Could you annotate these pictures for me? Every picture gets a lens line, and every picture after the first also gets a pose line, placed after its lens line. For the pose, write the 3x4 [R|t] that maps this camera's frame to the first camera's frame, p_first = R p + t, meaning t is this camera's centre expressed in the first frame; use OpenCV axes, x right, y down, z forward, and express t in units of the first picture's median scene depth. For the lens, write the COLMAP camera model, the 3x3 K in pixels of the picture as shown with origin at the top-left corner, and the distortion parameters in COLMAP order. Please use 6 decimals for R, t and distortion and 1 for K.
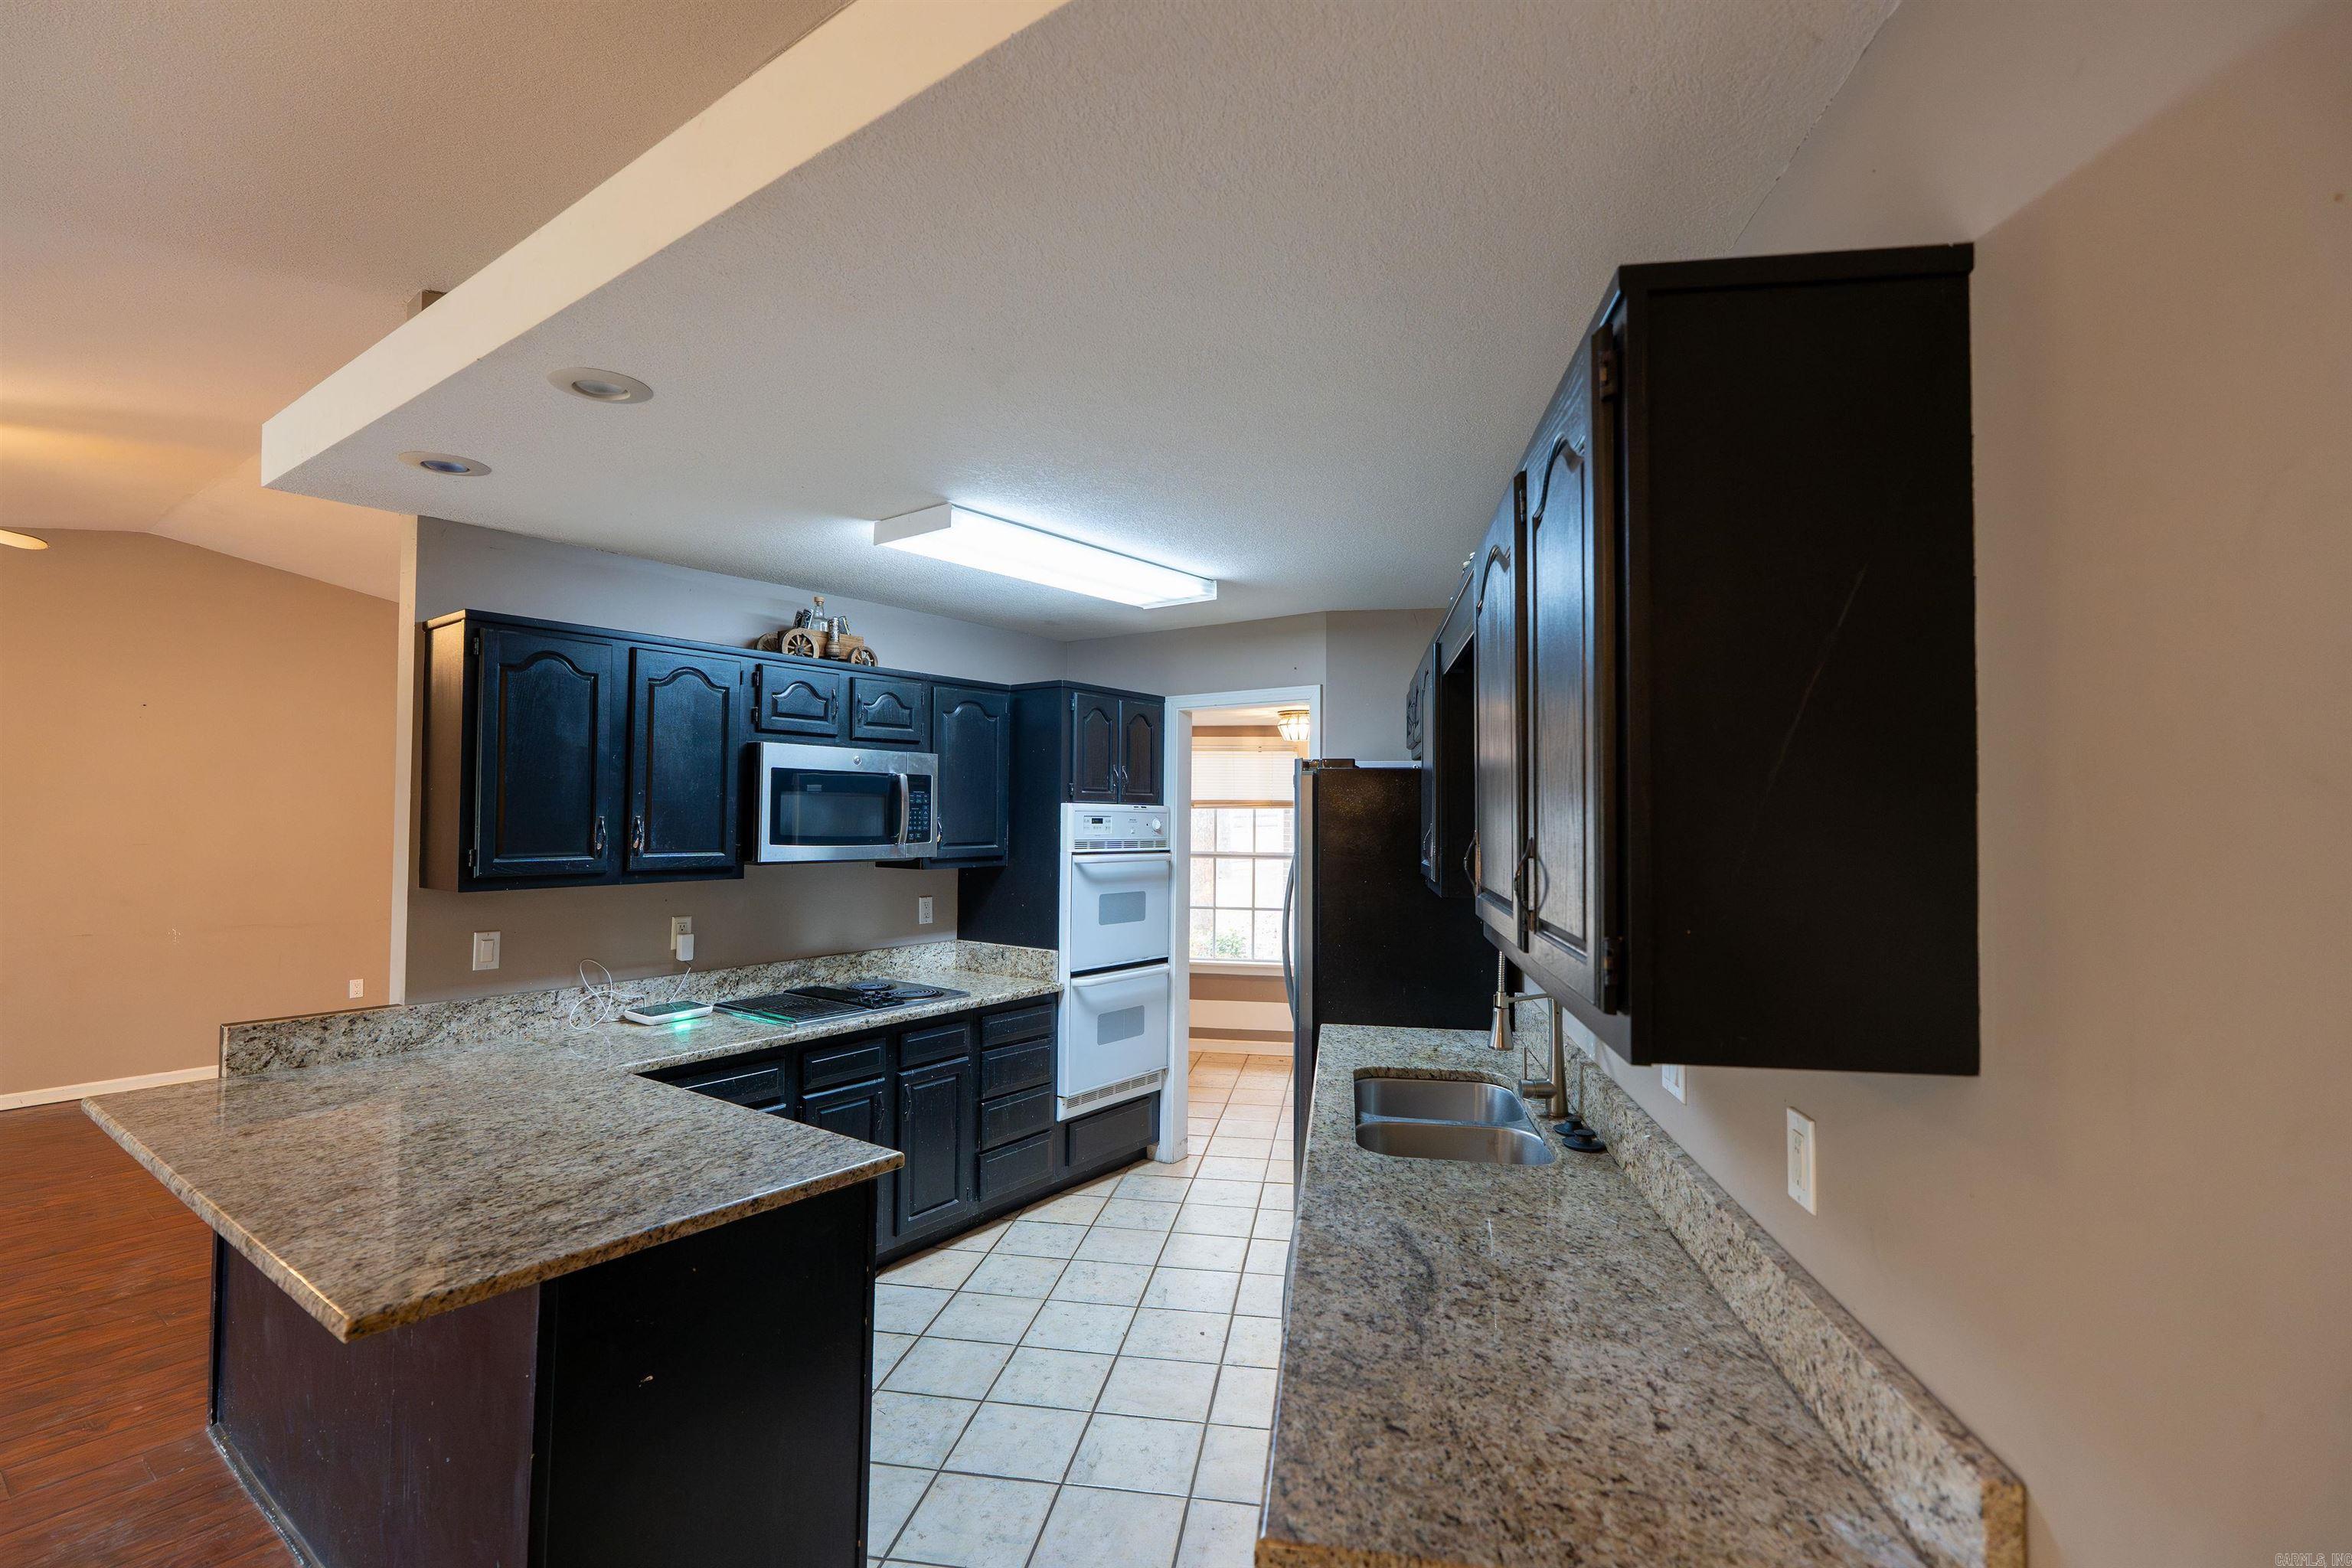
lens RADIAL K [[1052.6, 0, 1176.0], [0, 1052.6, 784.0], [0, 0, 1]] dist [-0.007274, 0.000273]
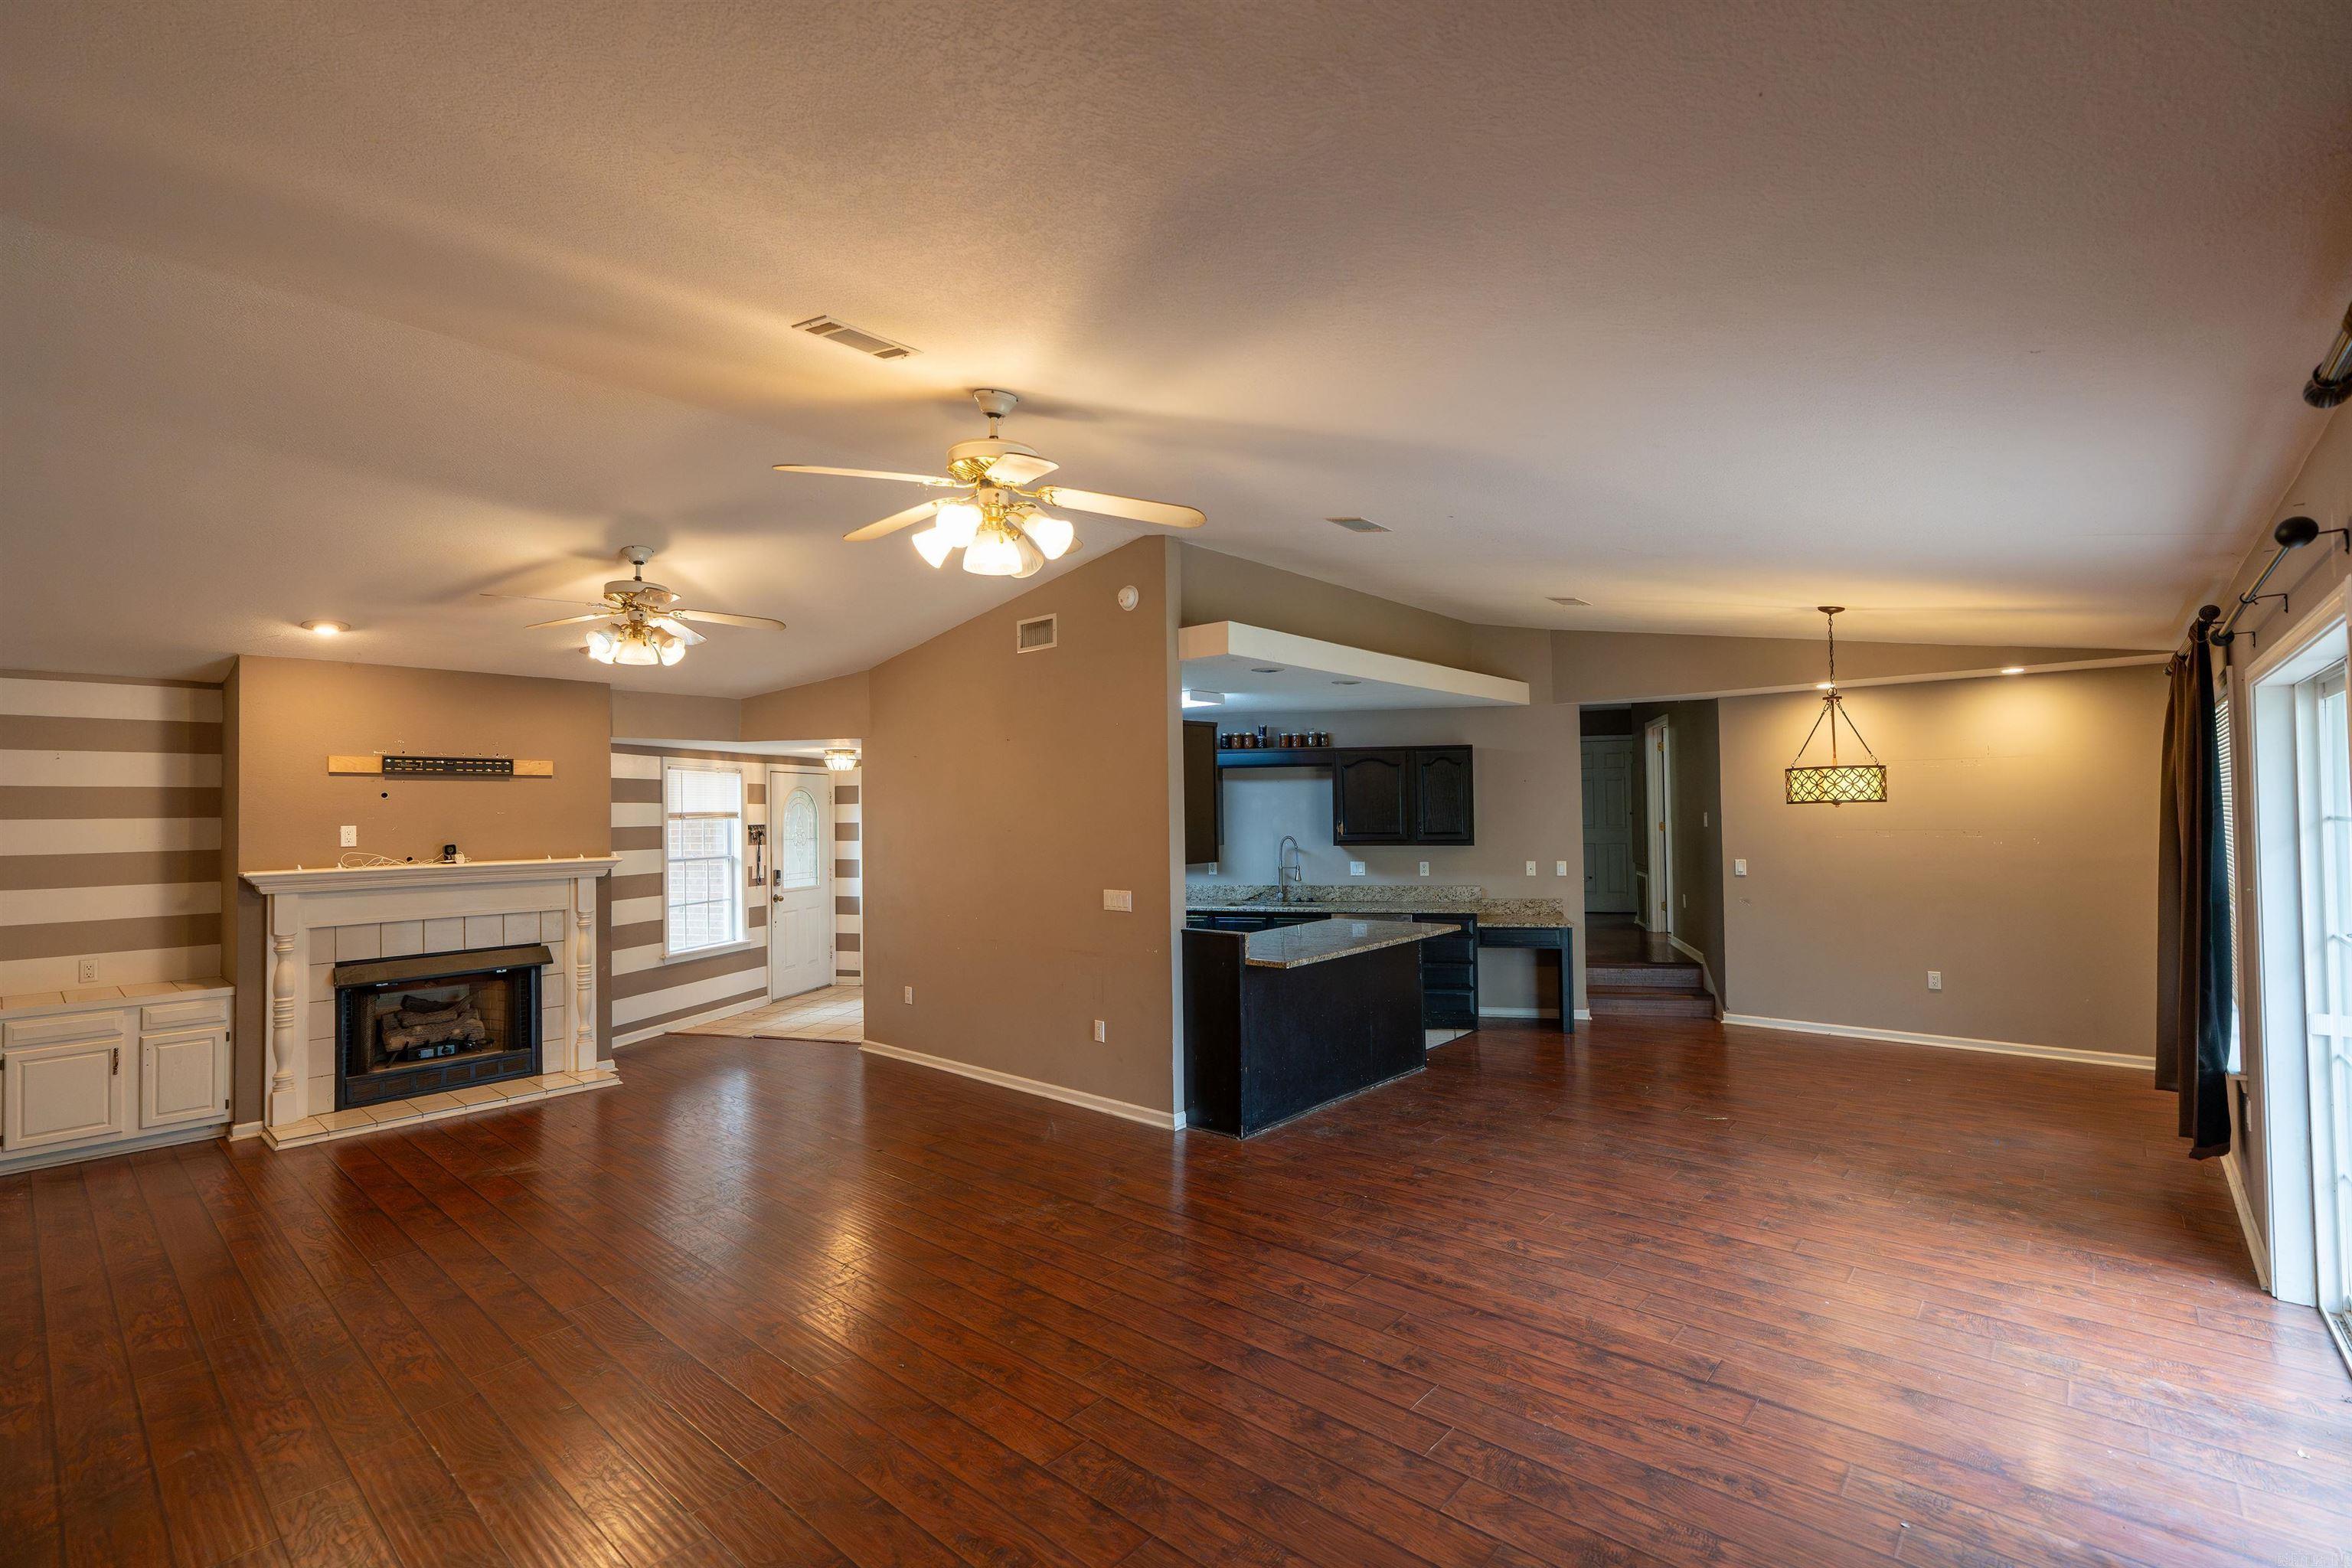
lens RADIAL K [[1049.0, 0, 1176.0], [0, 1049.0, 784.0], [0, 0, 1]] dist [-0.003149, 0.000082]
pose [[0.085580, 0.016275, 0.996198, -1.984478], [-0.015825, 0.999763, -0.014973, -0.013442], [-0.996206, -0.014484, 0.085817, 0.661329]]
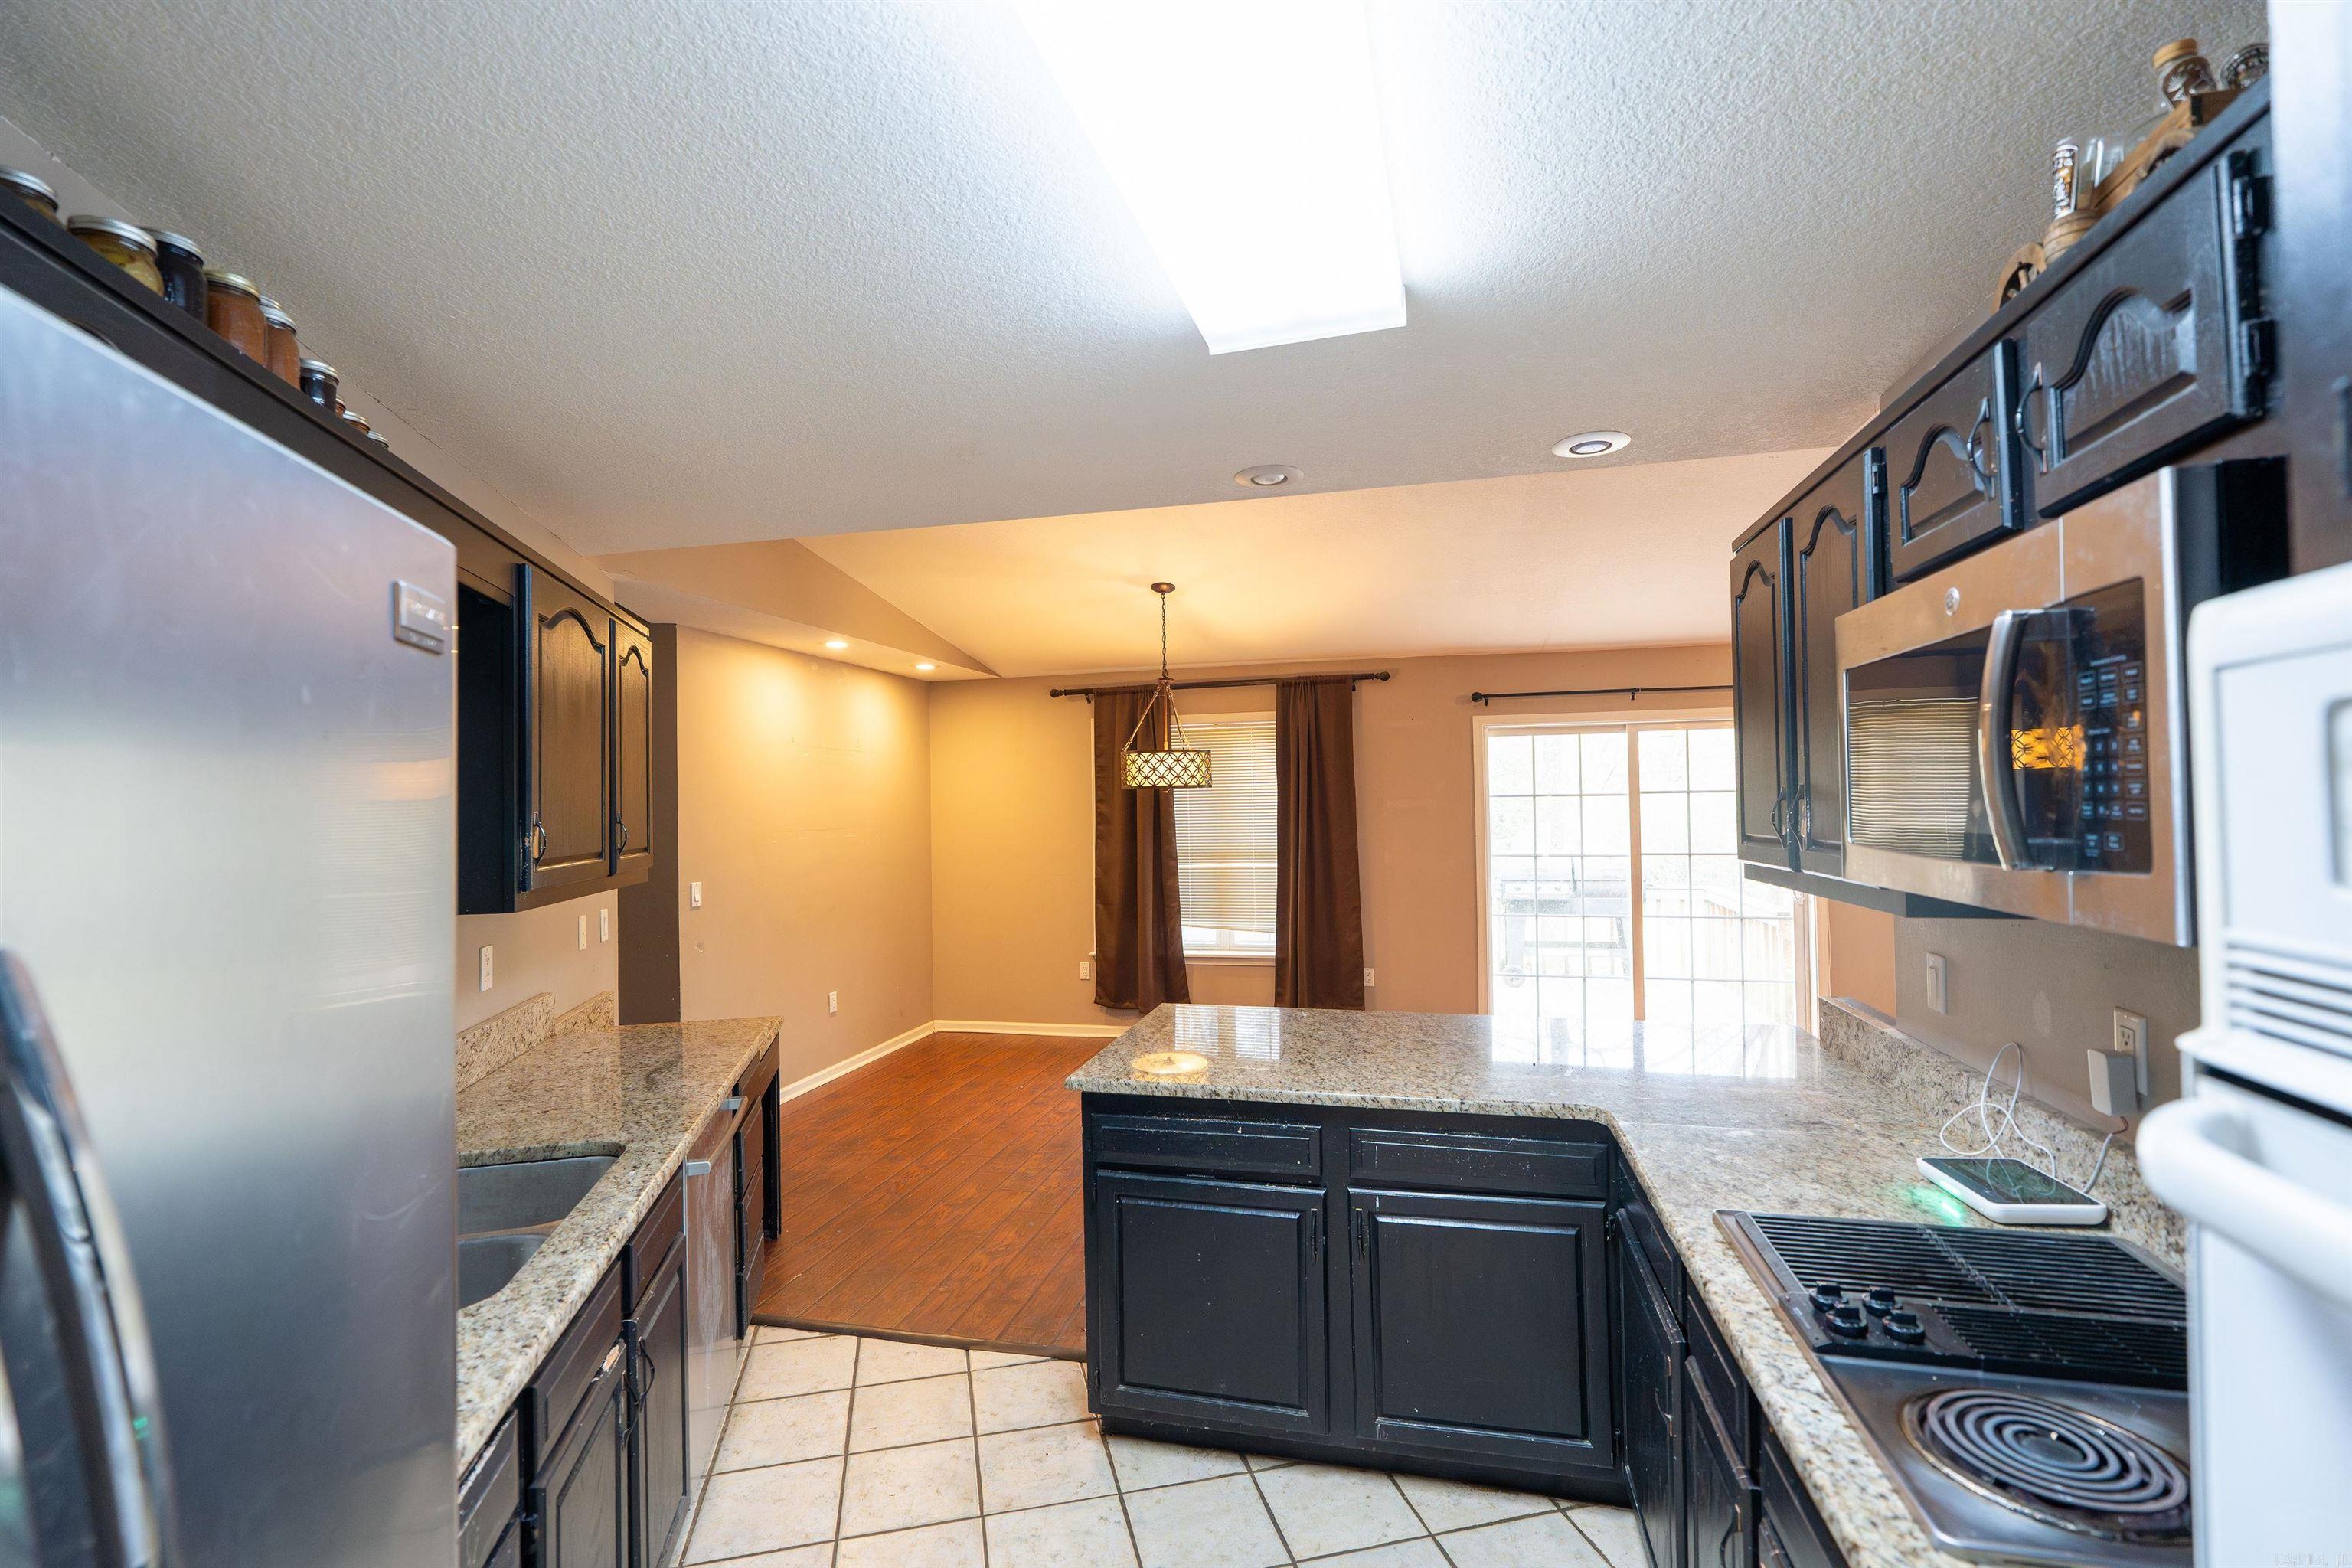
lens RADIAL K [[1052.6, 0, 1176.0], [0, 1052.6, 784.0], [0, 0, 1]] dist [-0.007274, 0.000273]
pose [[-0.923253, -0.000254, -0.384193, 0.044673], [0.021913, 0.998337, -0.053318, 0.044919], [0.383567, -0.057645, -0.921712, 1.162548]]
